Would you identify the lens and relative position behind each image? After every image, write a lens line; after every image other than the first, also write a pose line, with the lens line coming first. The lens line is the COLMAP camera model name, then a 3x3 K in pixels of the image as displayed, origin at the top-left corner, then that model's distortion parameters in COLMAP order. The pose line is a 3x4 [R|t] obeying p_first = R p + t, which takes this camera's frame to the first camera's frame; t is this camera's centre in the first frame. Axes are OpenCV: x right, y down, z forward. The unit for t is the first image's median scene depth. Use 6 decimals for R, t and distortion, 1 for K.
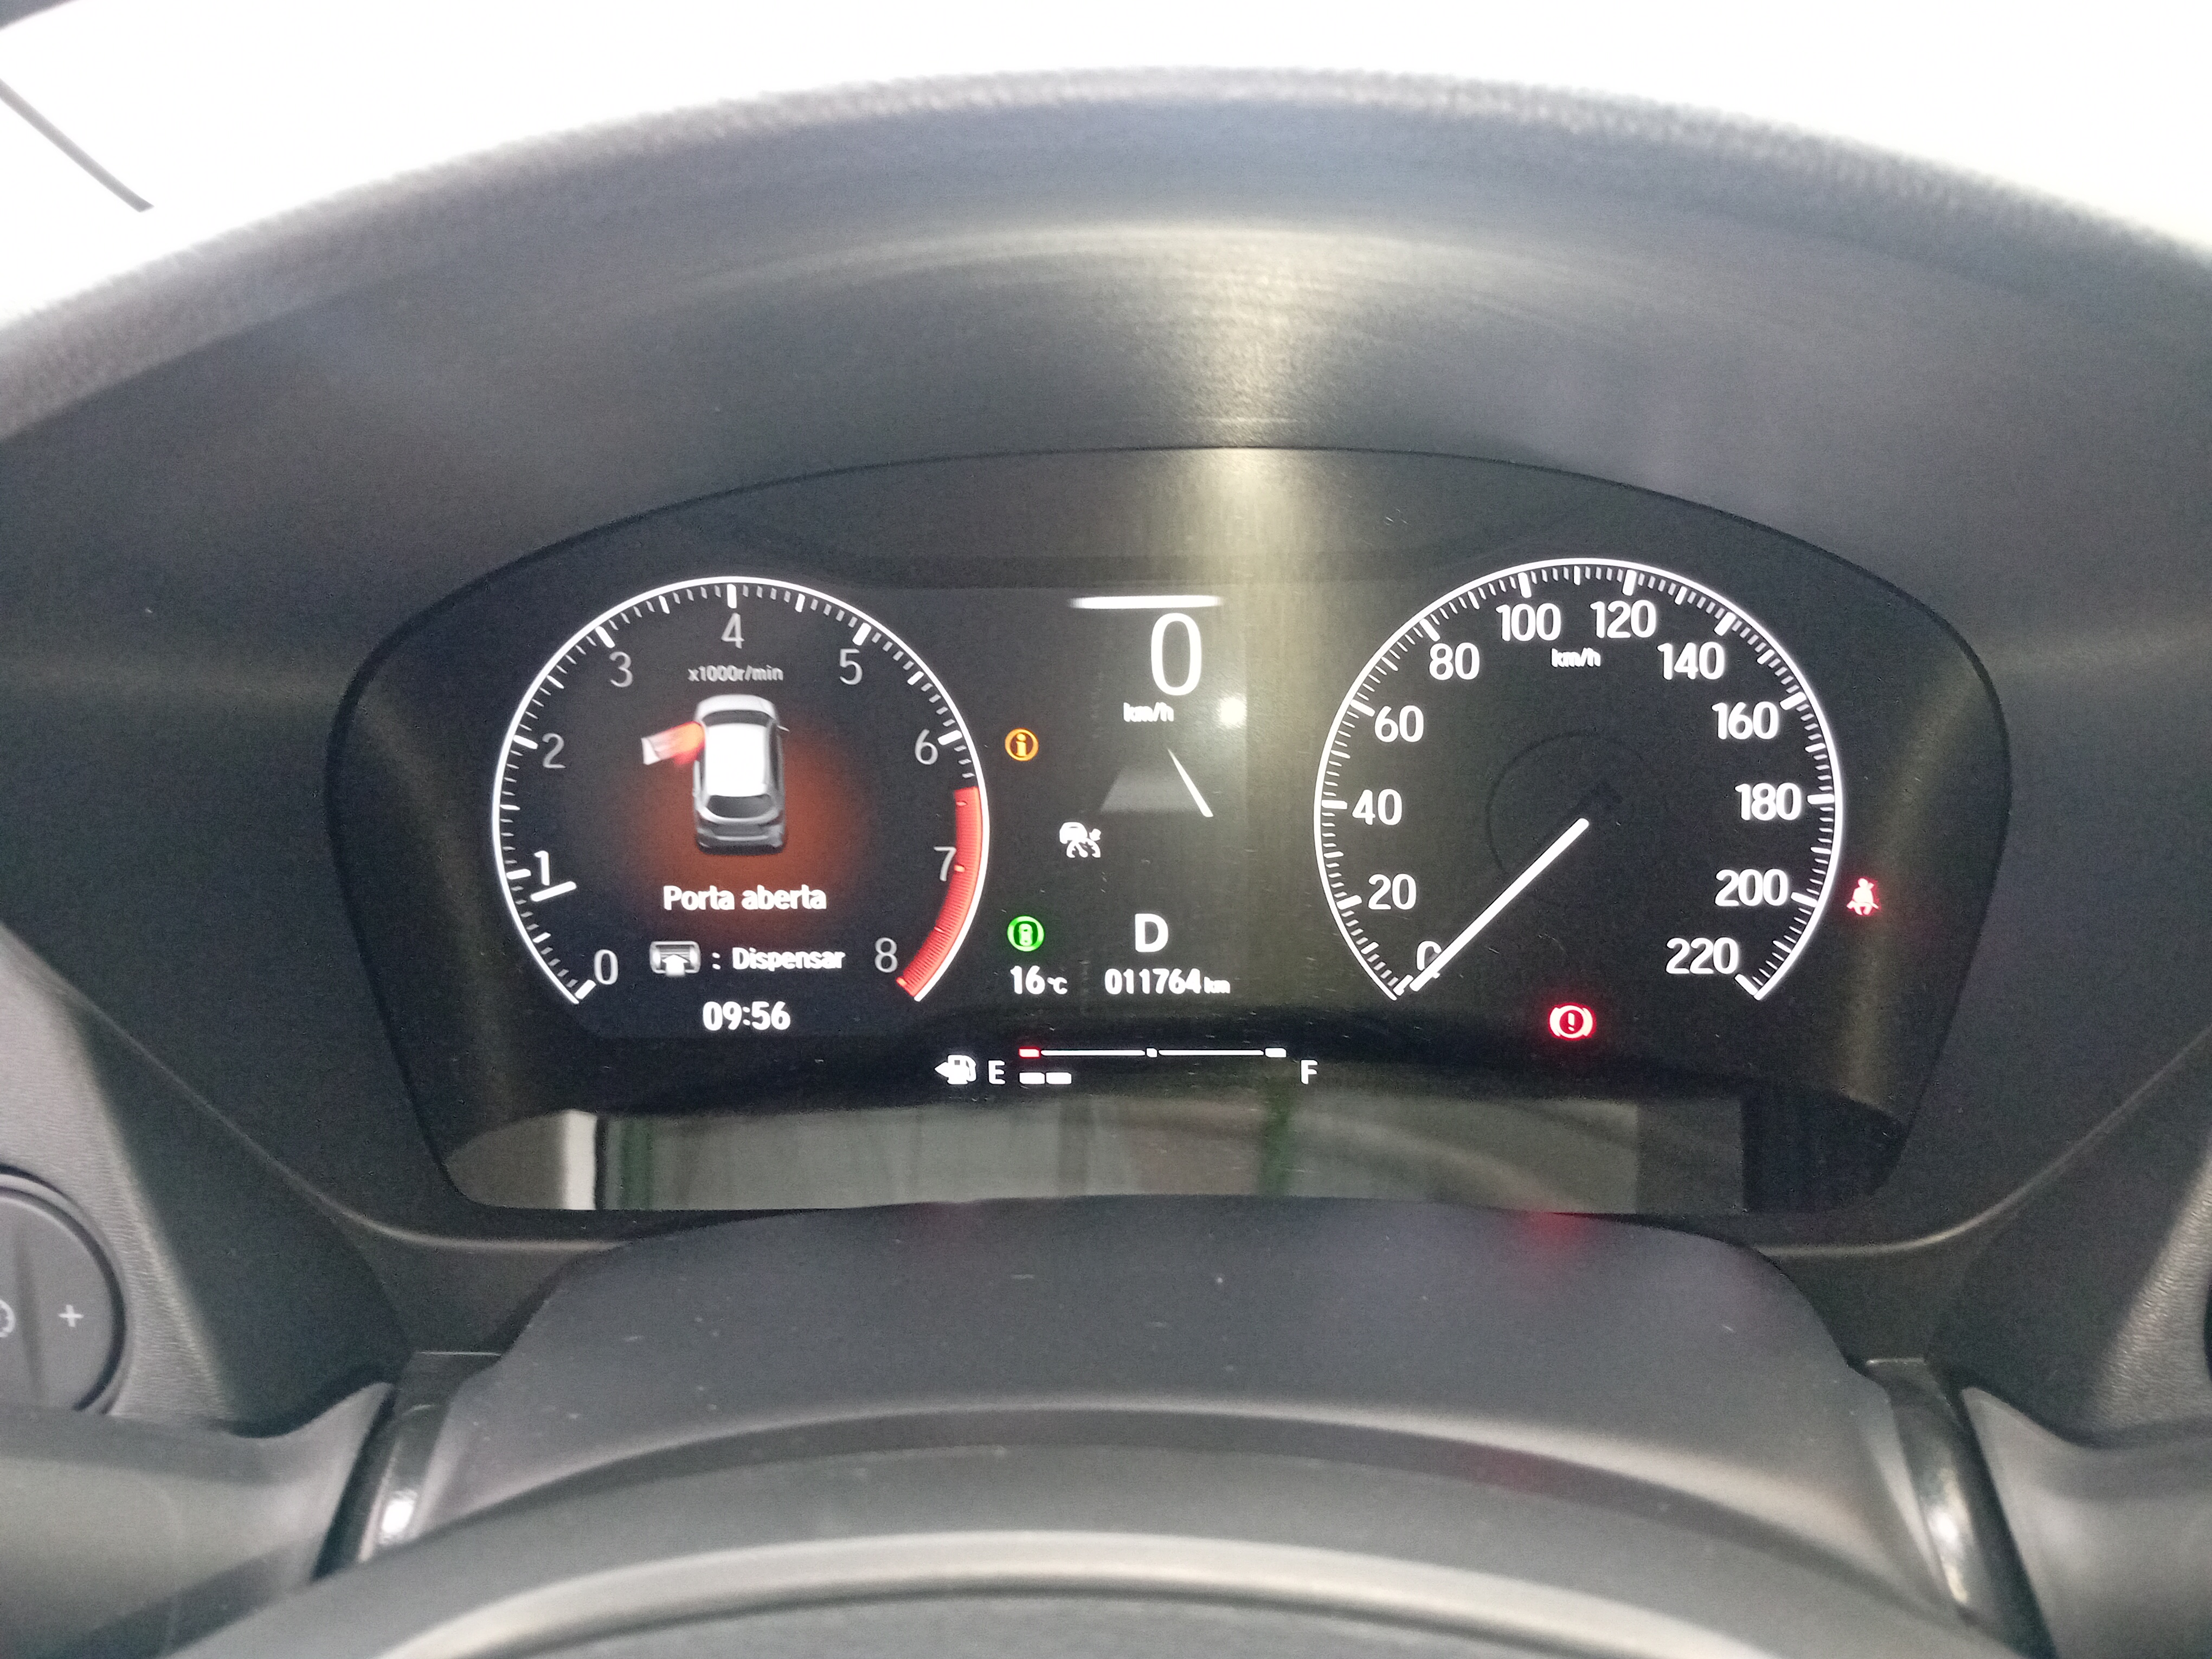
lens RADIAL K [[1716.4, 0, 1106.0], [0, 1716.4, 829.5], [0, 0, 1]] dist [0.126253, -0.266860]
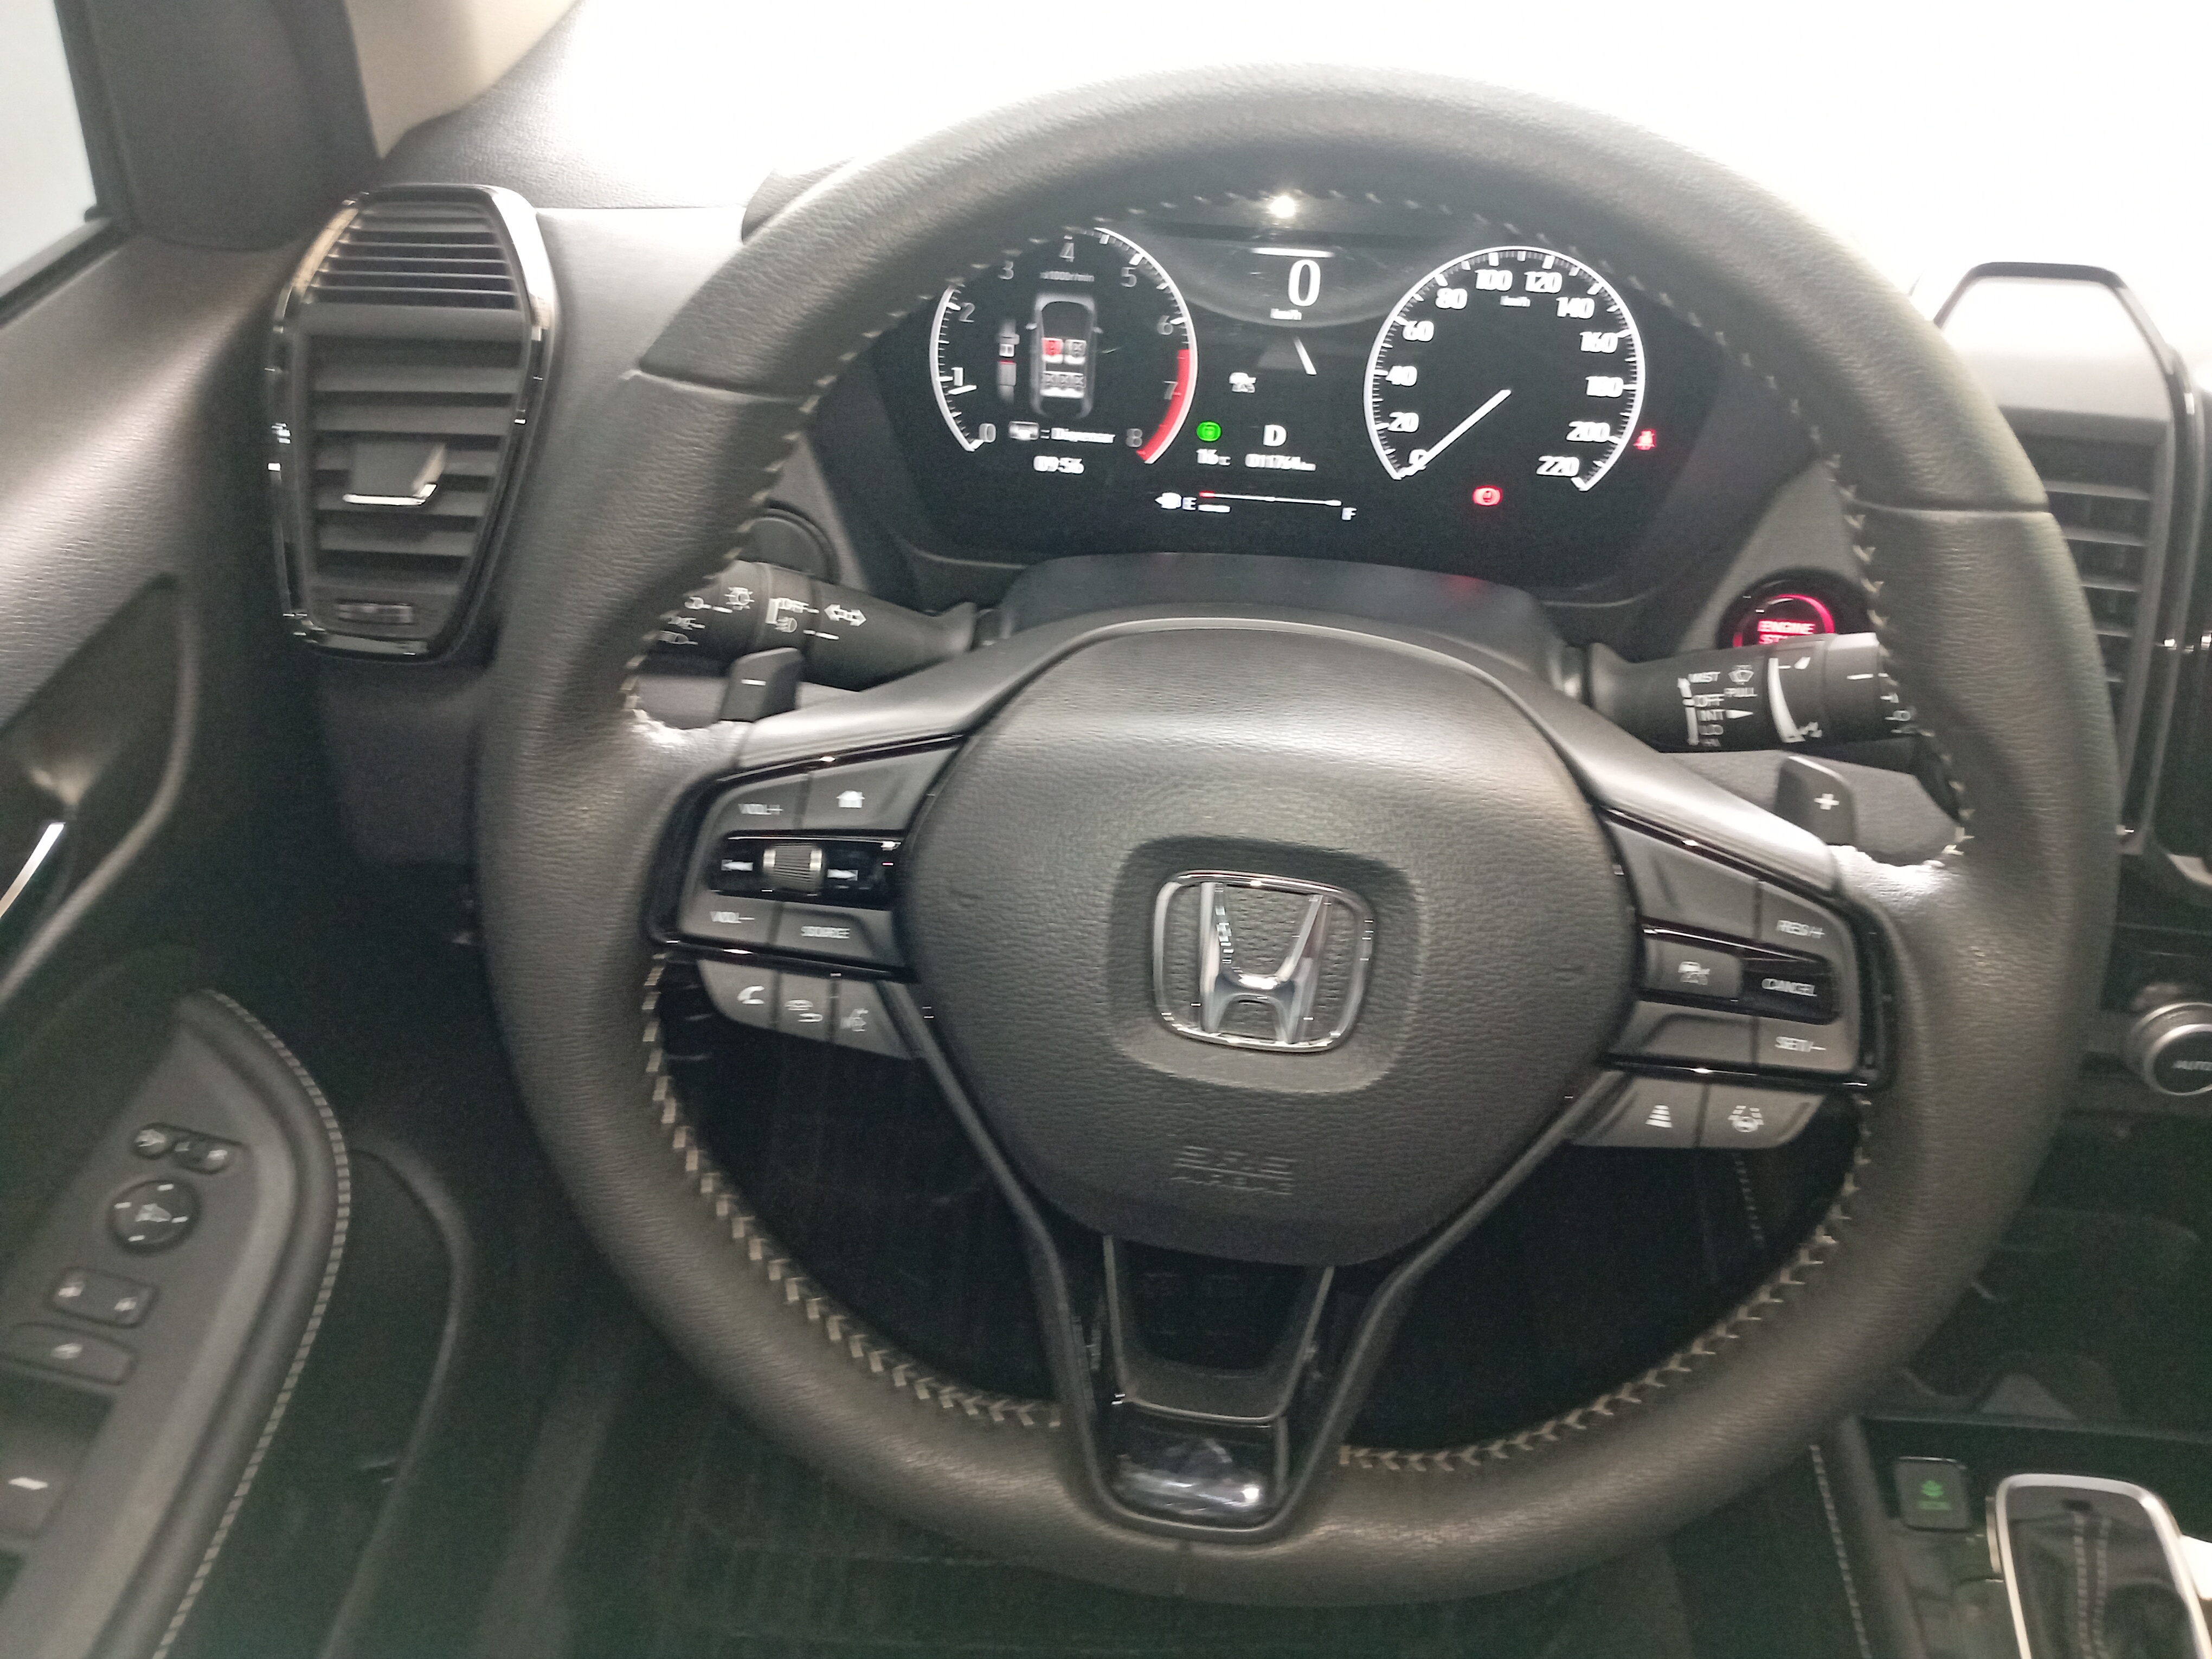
lens RADIAL K [[1716.4, 0, 1106.0], [0, 1716.4, 829.5], [0, 0, 1]] dist [0.126253, -0.266860]
pose [[0.997371, 0.072406, -0.003077, -0.125451], [-0.068251, 0.952724, 0.296071, -0.079411], [0.024368, -0.295083, 0.955161, -0.981071]]
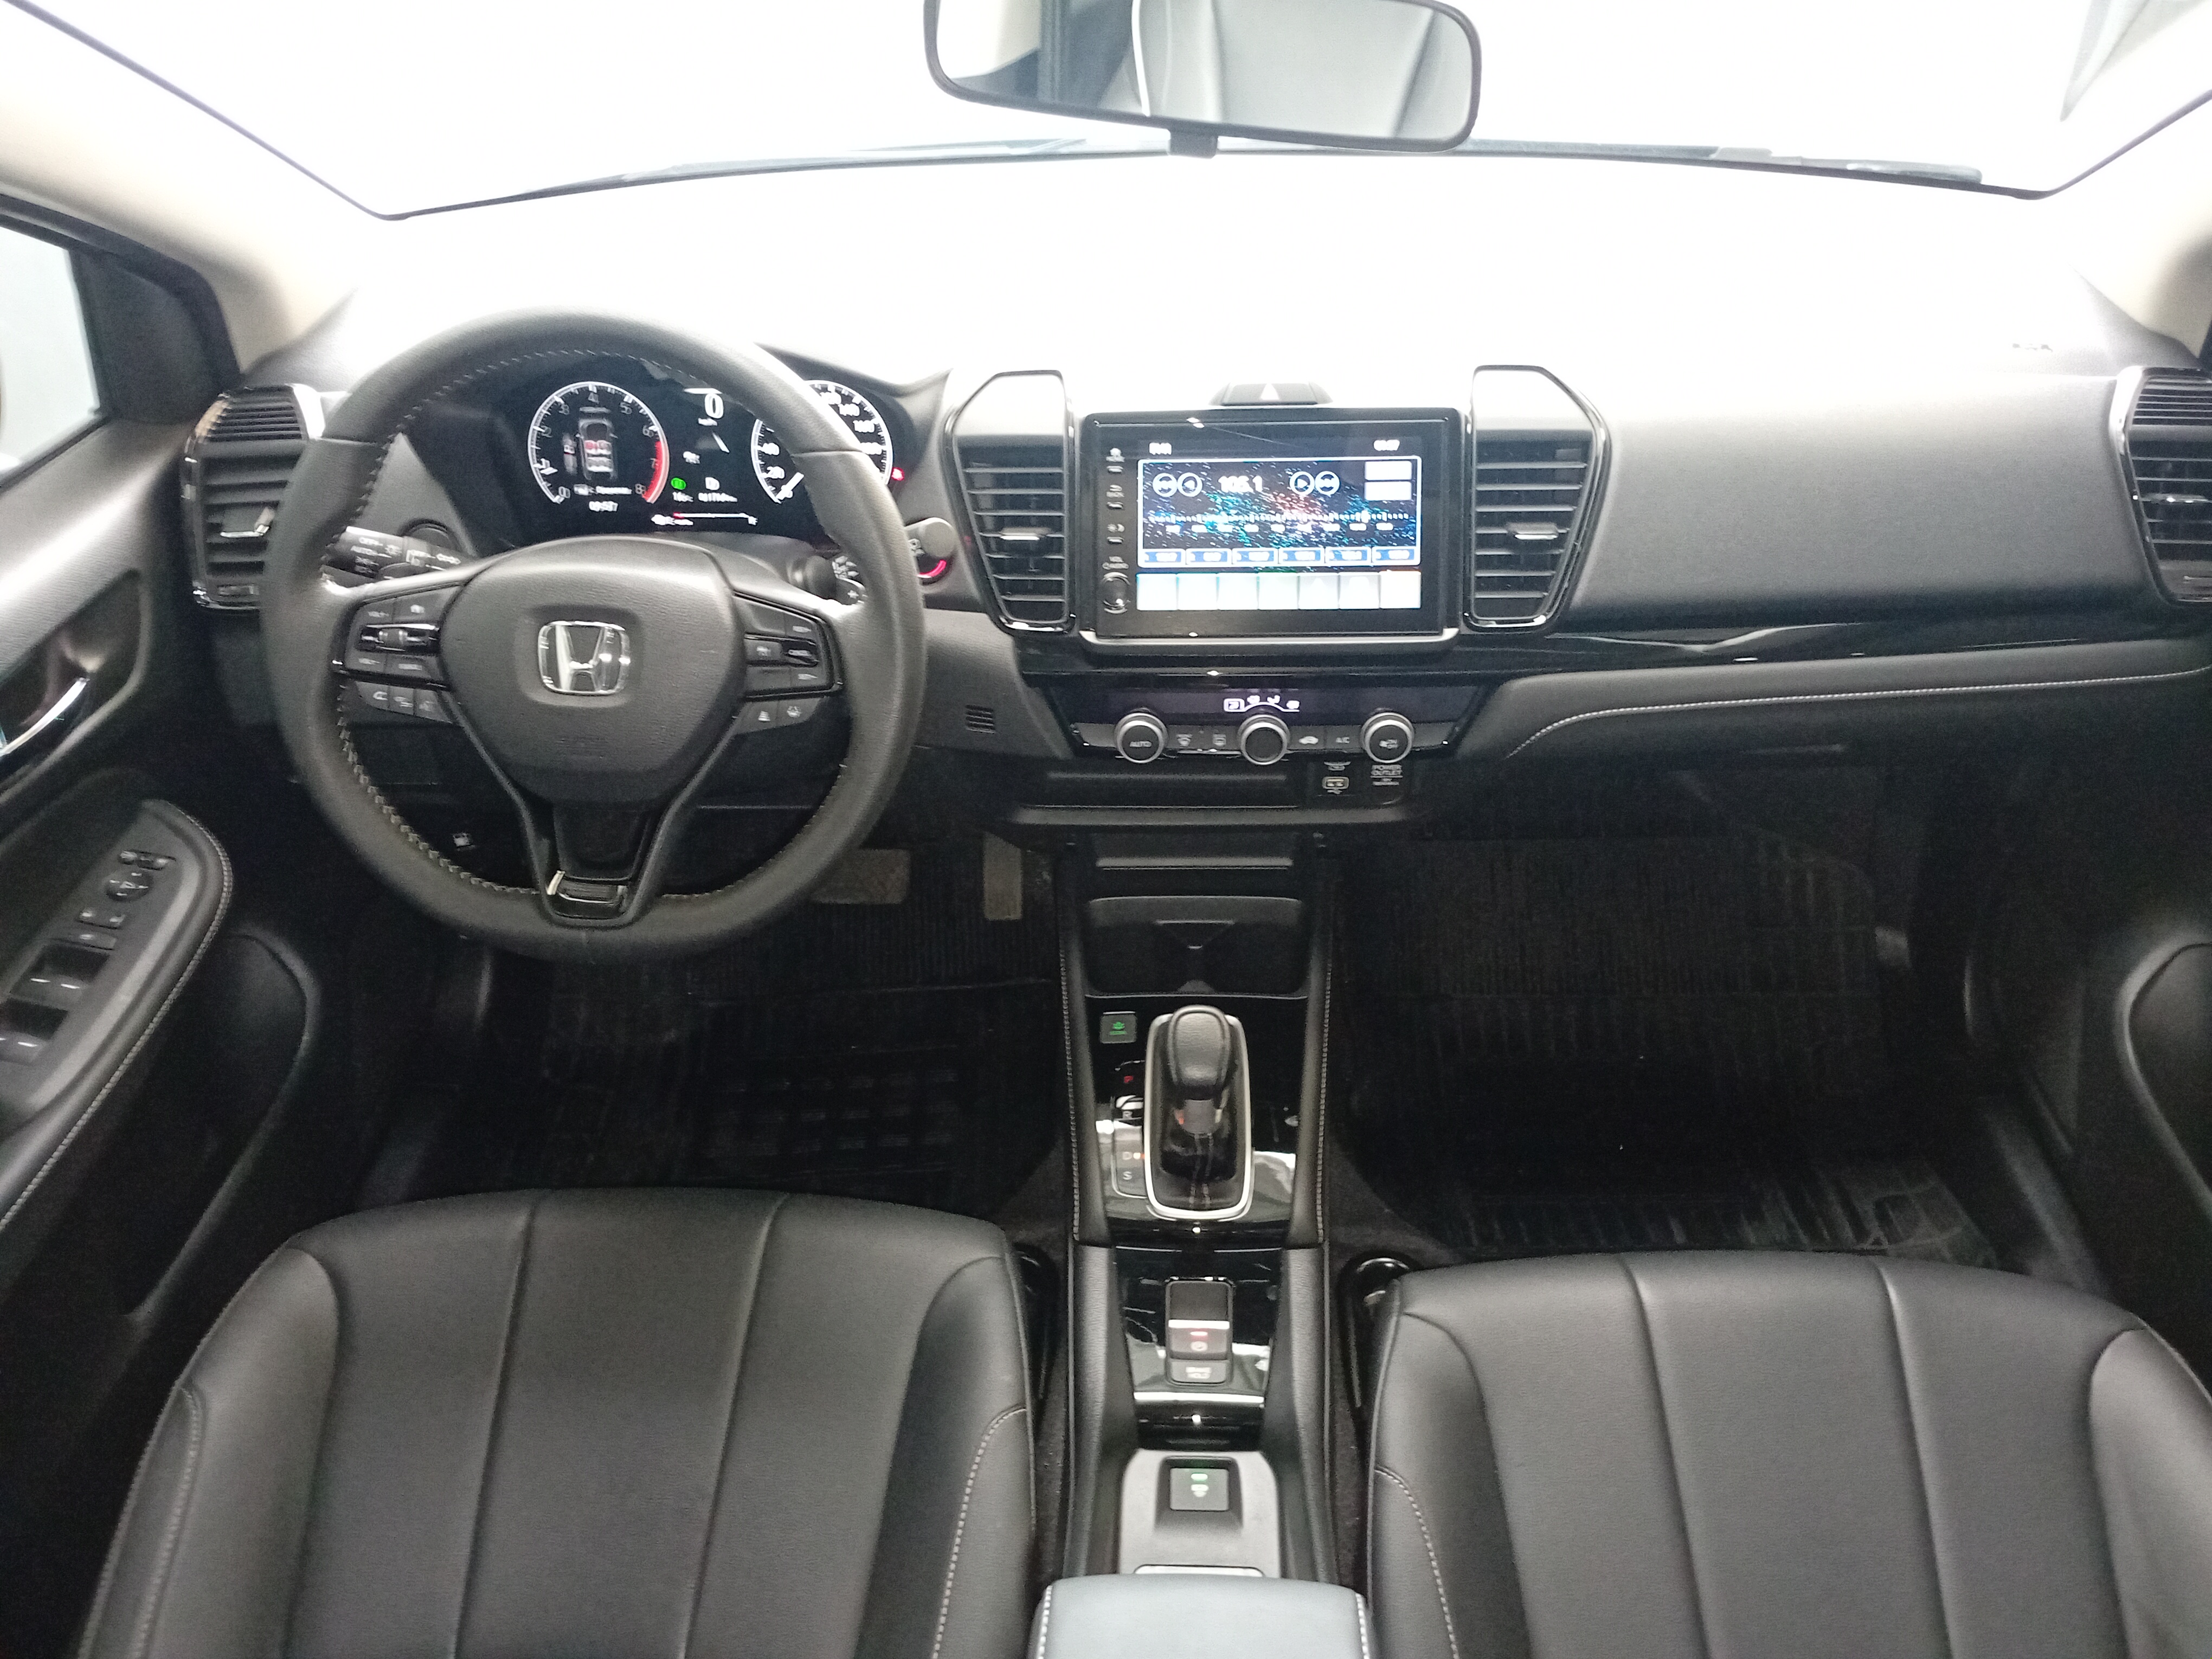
lens RADIAL K [[1657.1, 0, 1093.2], [0, 1657.1, 815.6], [0, 0, 1]] dist [0.070788, -0.160961]
pose [[0.999904, 0.002256, 0.013648, 0.808301], [-0.004805, 0.981815, 0.189781, 0.078966], [-0.012972, -0.189828, 0.981732, -2.689131]]
